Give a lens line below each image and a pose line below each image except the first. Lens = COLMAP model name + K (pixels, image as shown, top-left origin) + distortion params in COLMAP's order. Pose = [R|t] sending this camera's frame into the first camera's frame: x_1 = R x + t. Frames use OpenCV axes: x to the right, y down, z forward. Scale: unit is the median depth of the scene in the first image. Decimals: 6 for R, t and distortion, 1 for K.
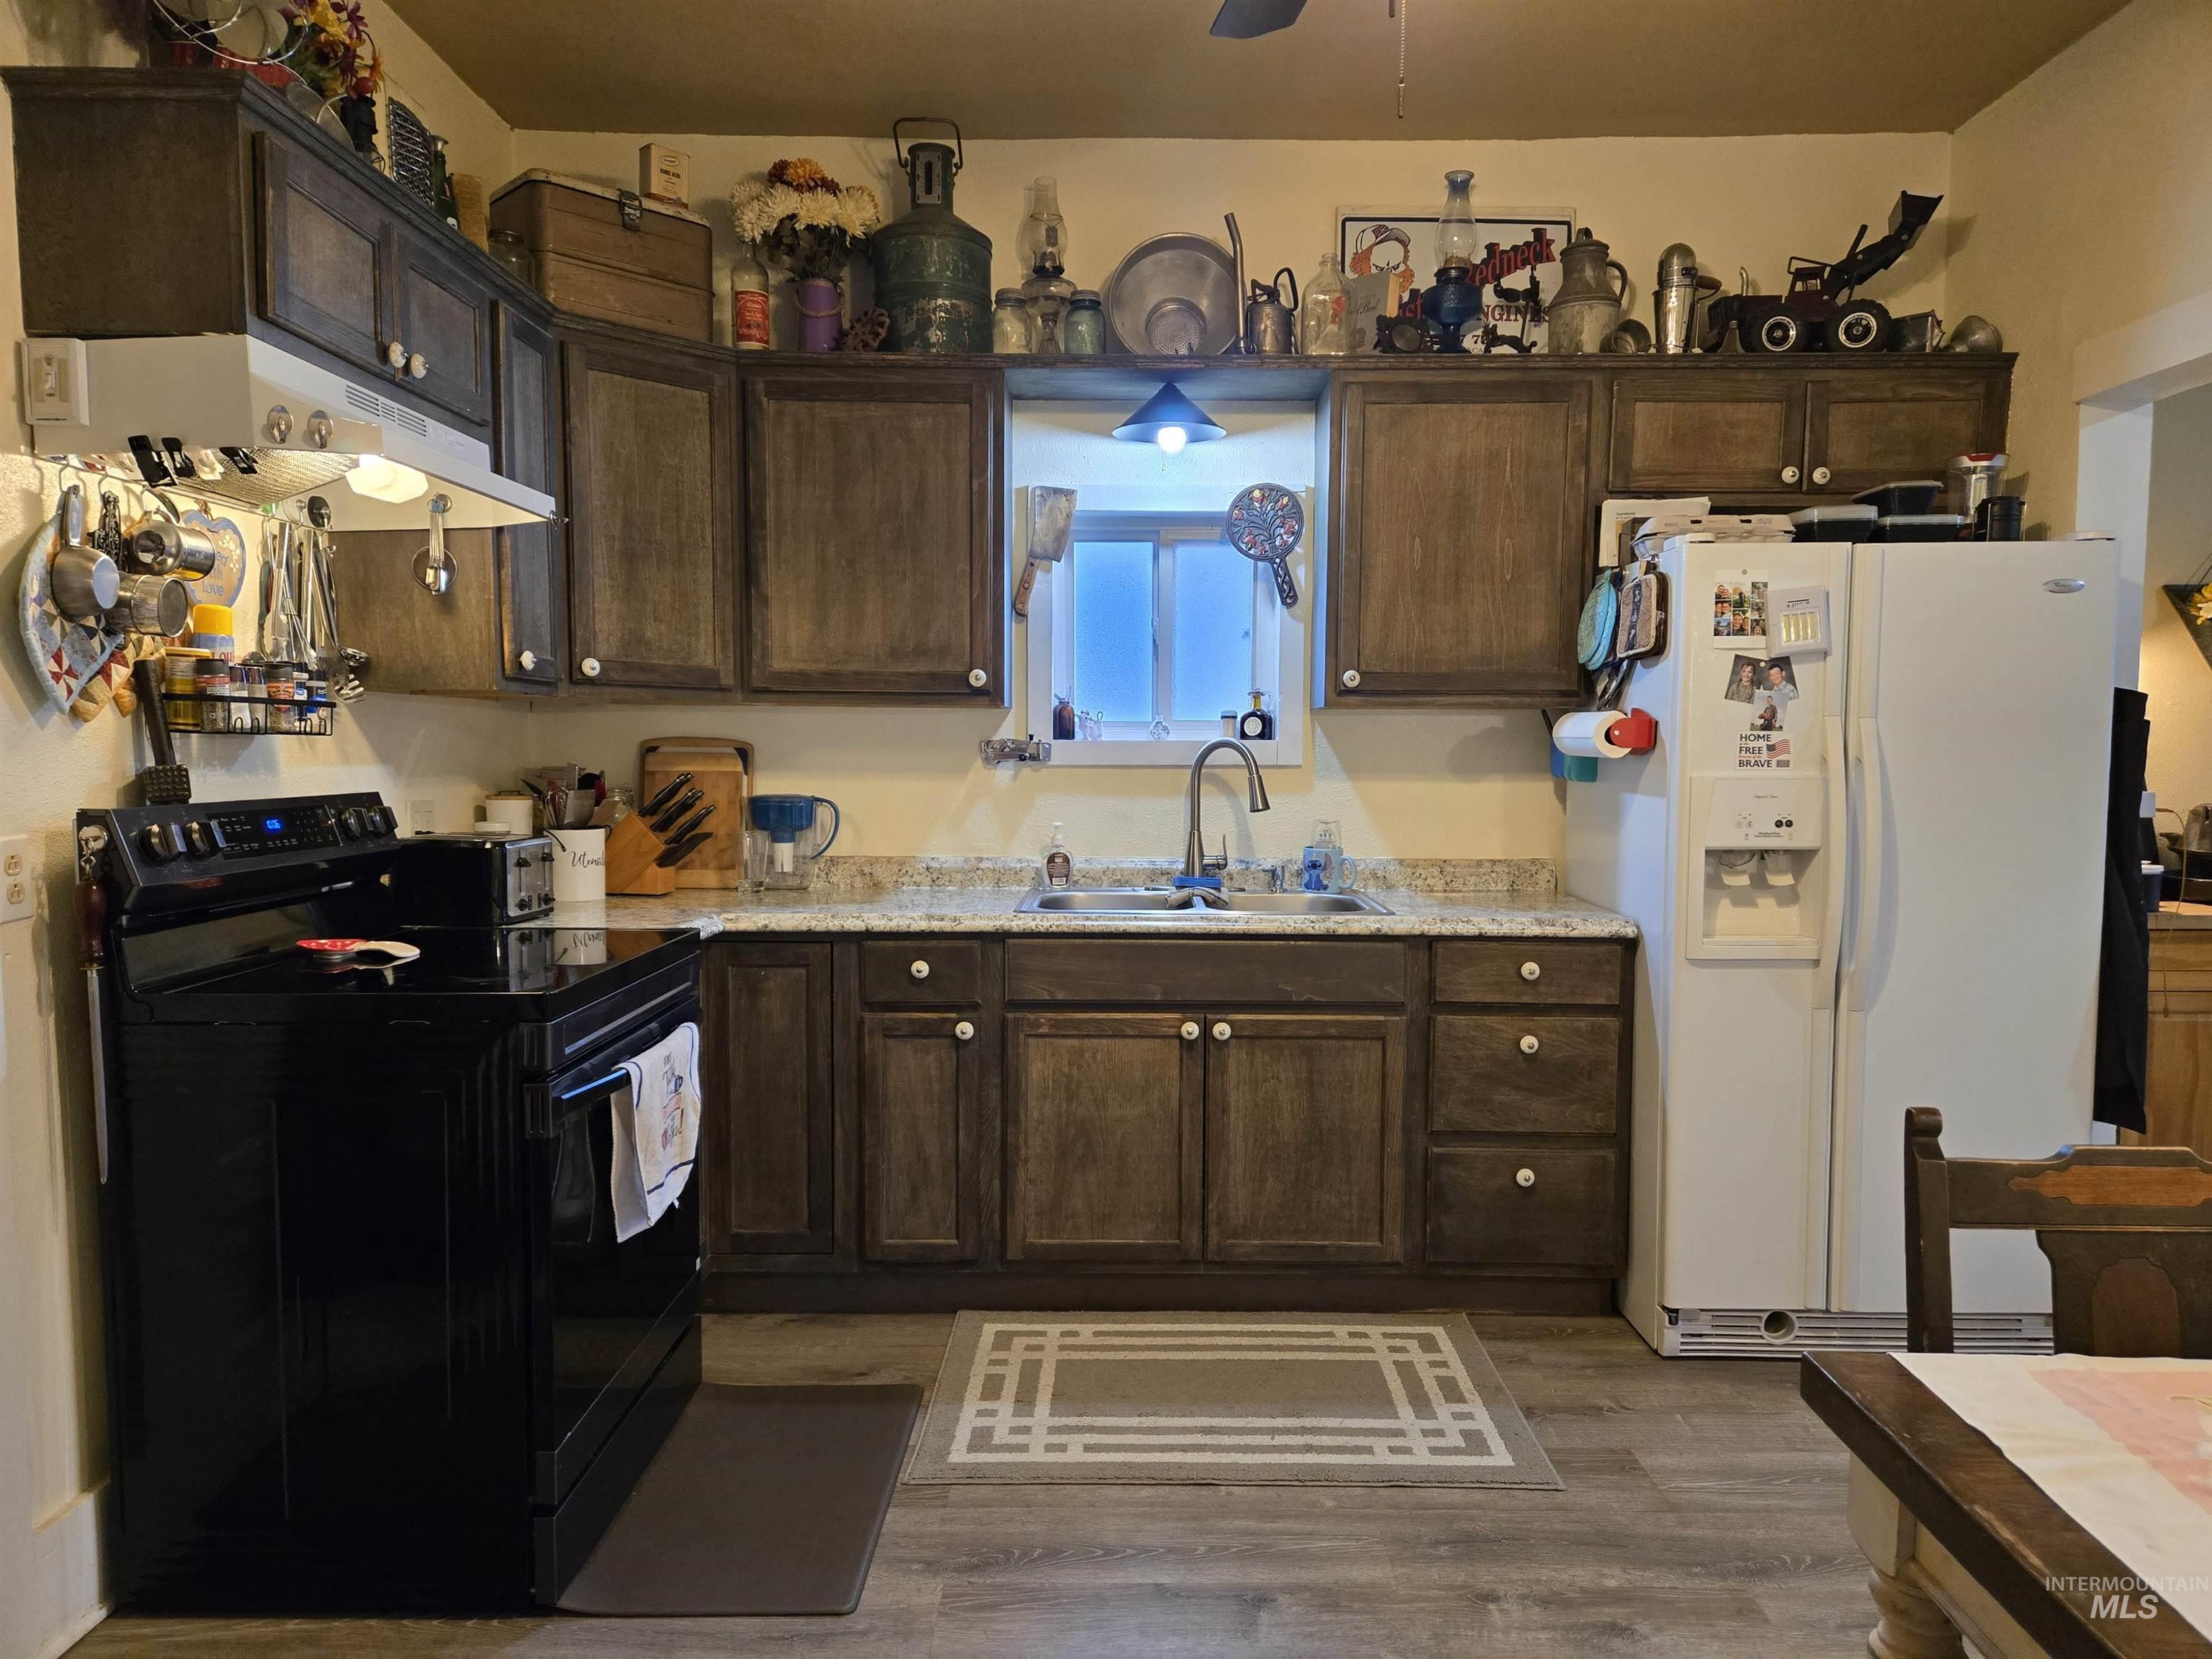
lens RADIAL K [[1488.3, 0, 1109.2], [0, 1488.3, 863.4], [0, 0, 1]] dist [0.076697, -0.063297]
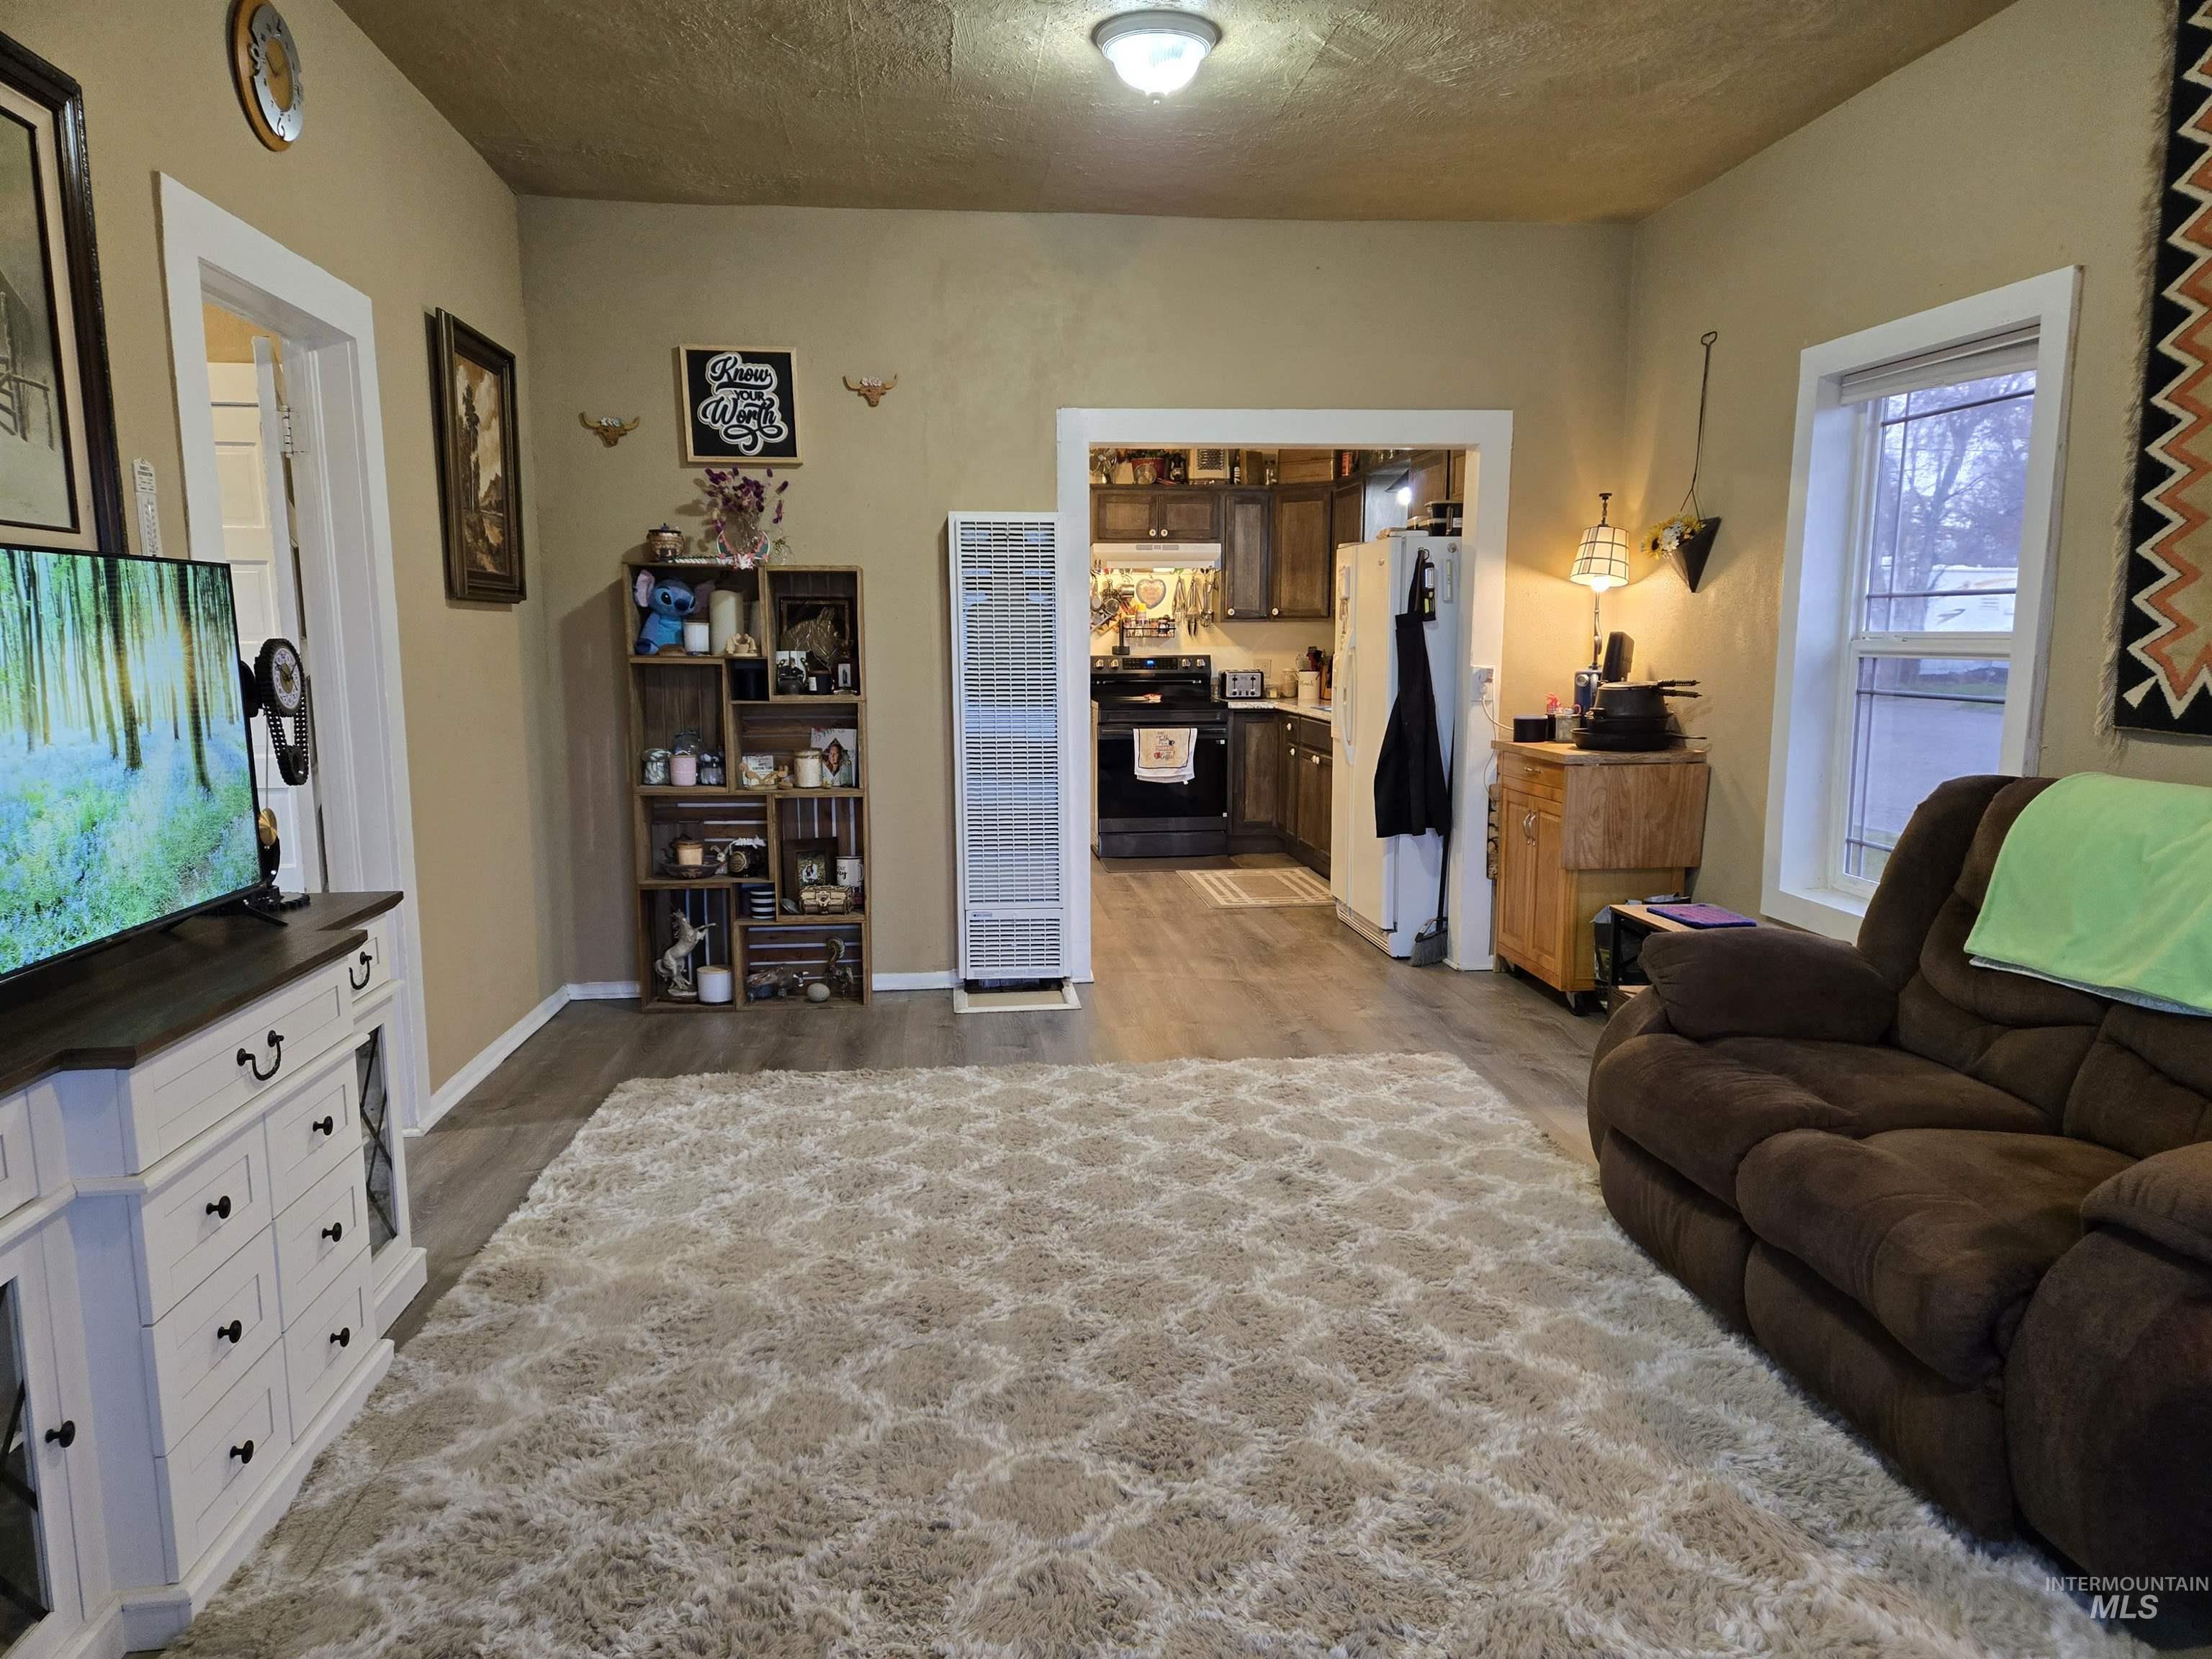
lens RADIAL K [[1488.3, 0, 1111.8], [0, 1488.3, 847.5], [0, 0, 1]] dist [0.076697, -0.063297]
pose [[0.097877, 0.137770, -0.985616, 2.557767], [-0.074575, 0.988602, 0.130782, -0.039402], [0.992401, 0.060702, 0.107035, 0.453927]]
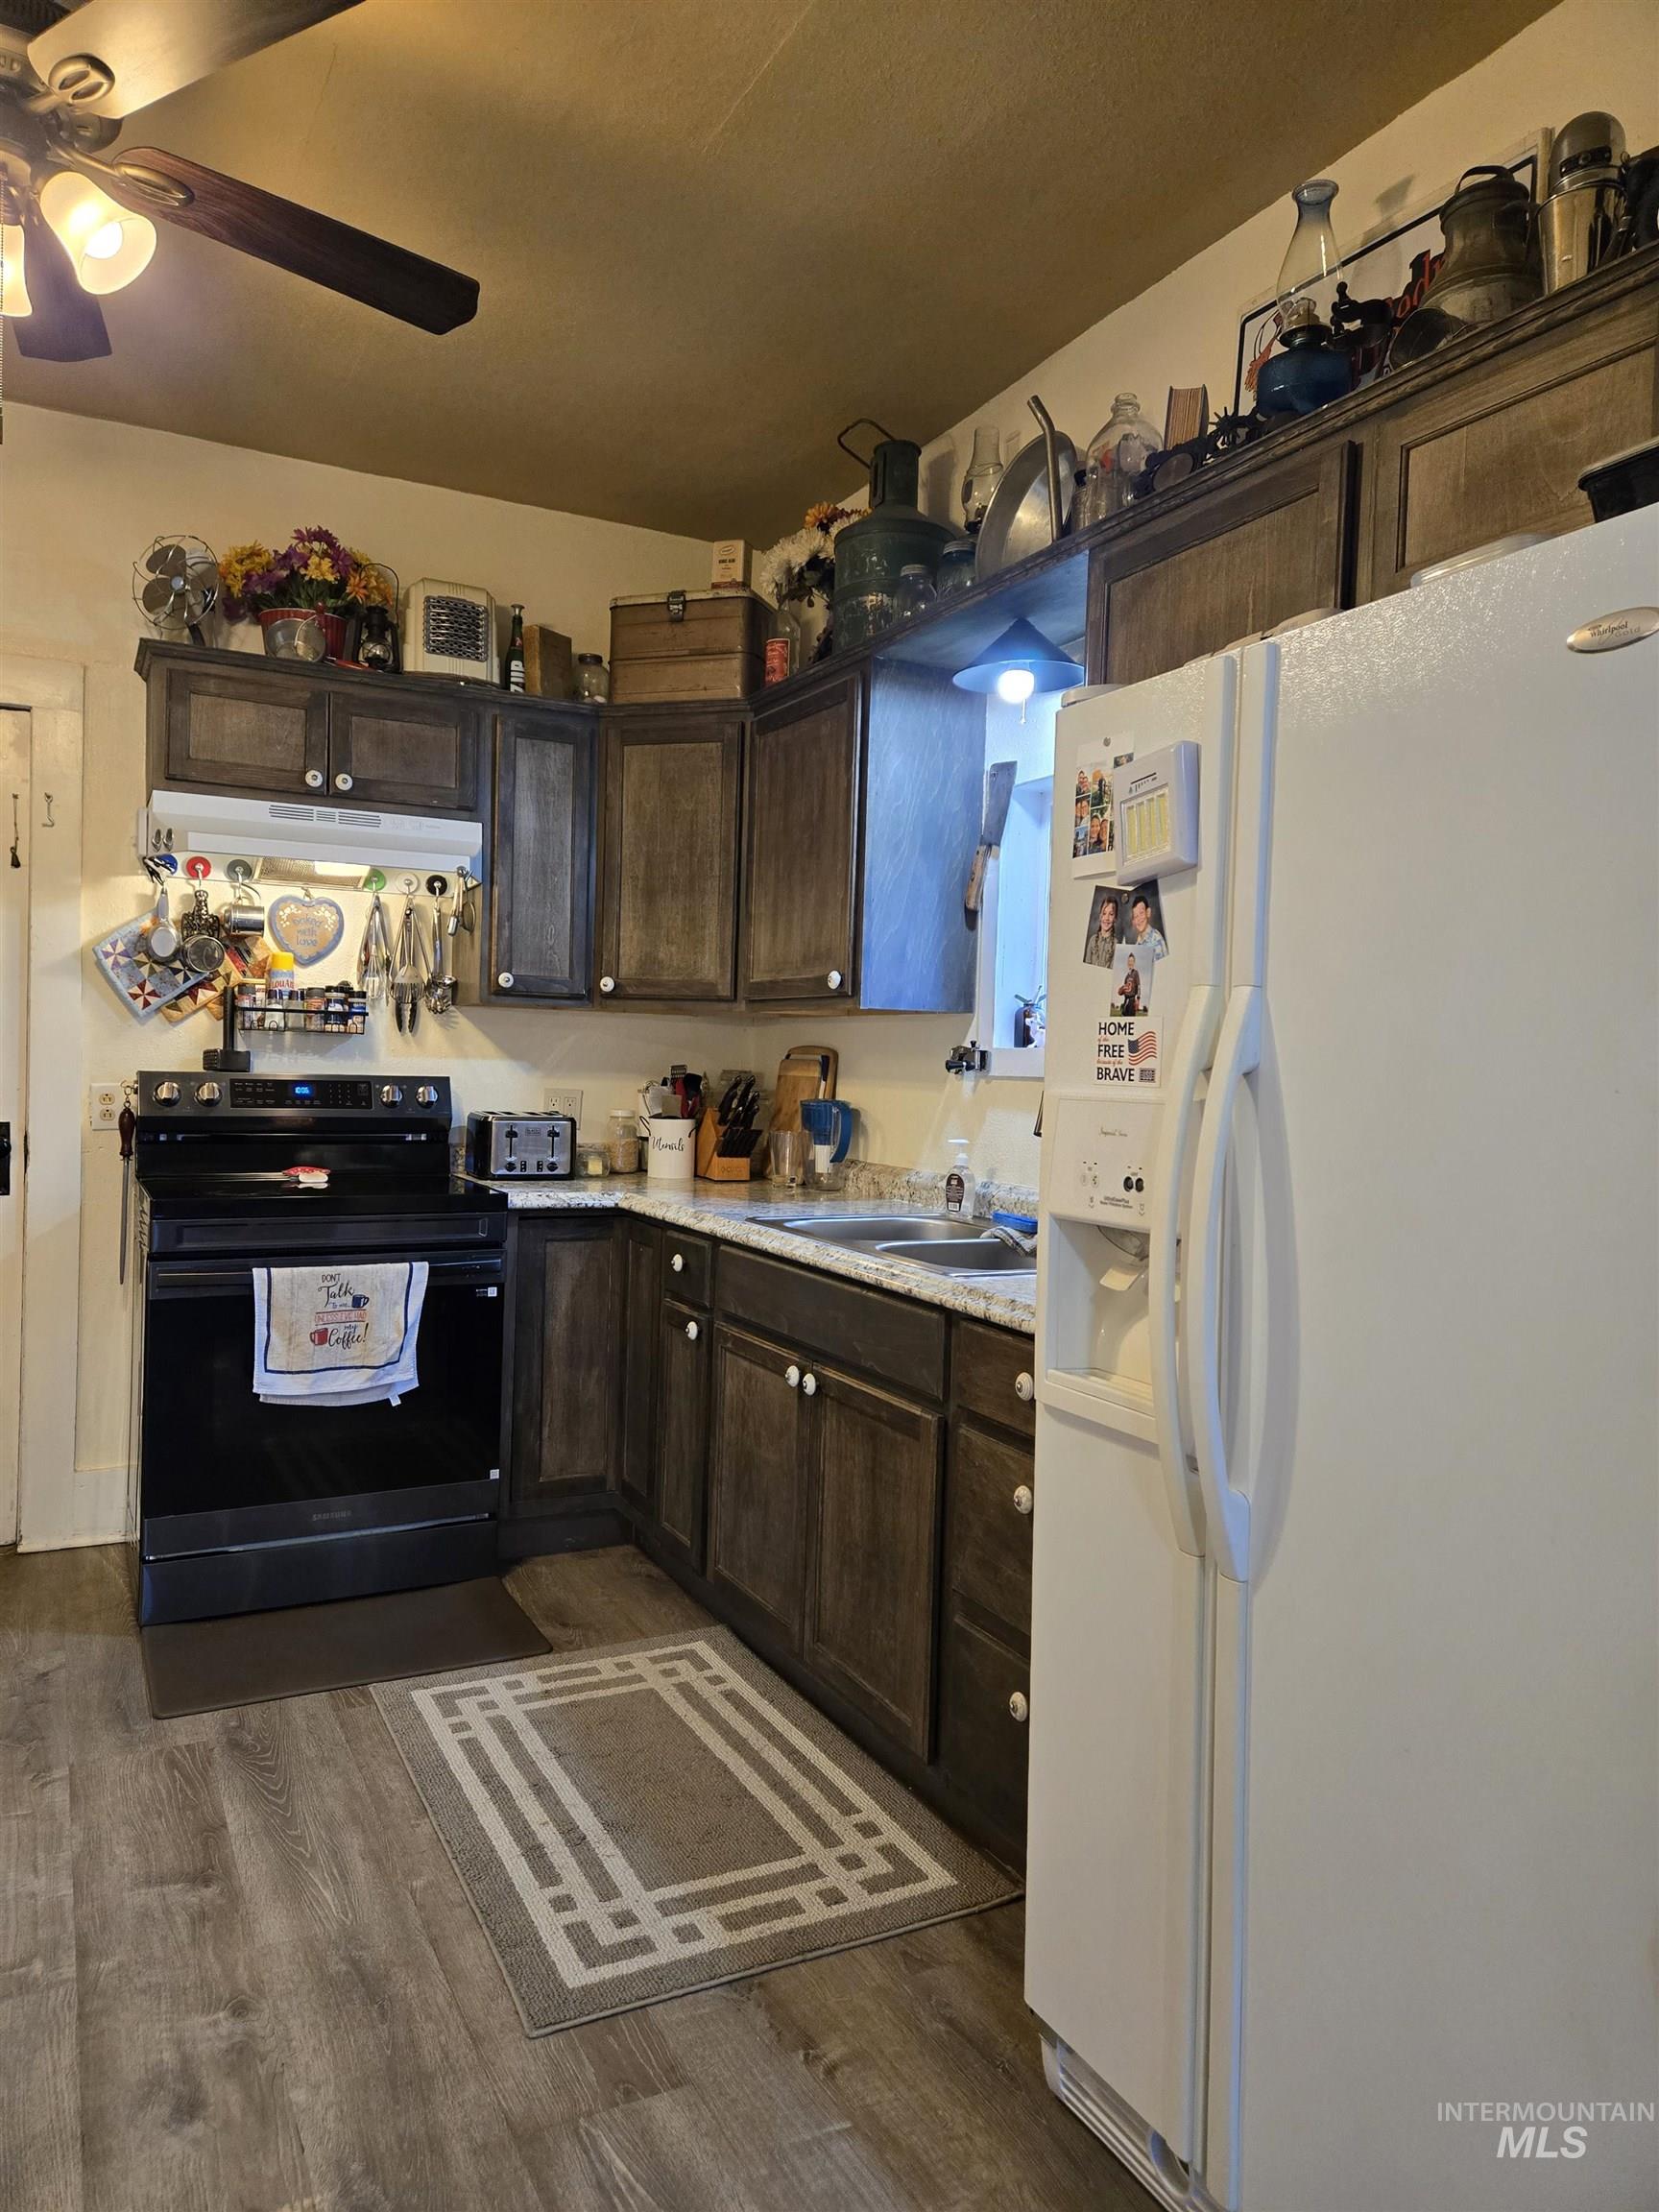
lens RADIAL K [[1488.3, 0, 822.6], [0, 1488.3, 1099.7], [0, 0, 1]] dist [0.076697, -0.063297]
pose [[0.446256, 0.030943, -0.894370, 0.881354], [-0.096836, 0.995204, -0.013885, -0.038519], [0.889651, 0.092803, 0.447111, 0.654868]]
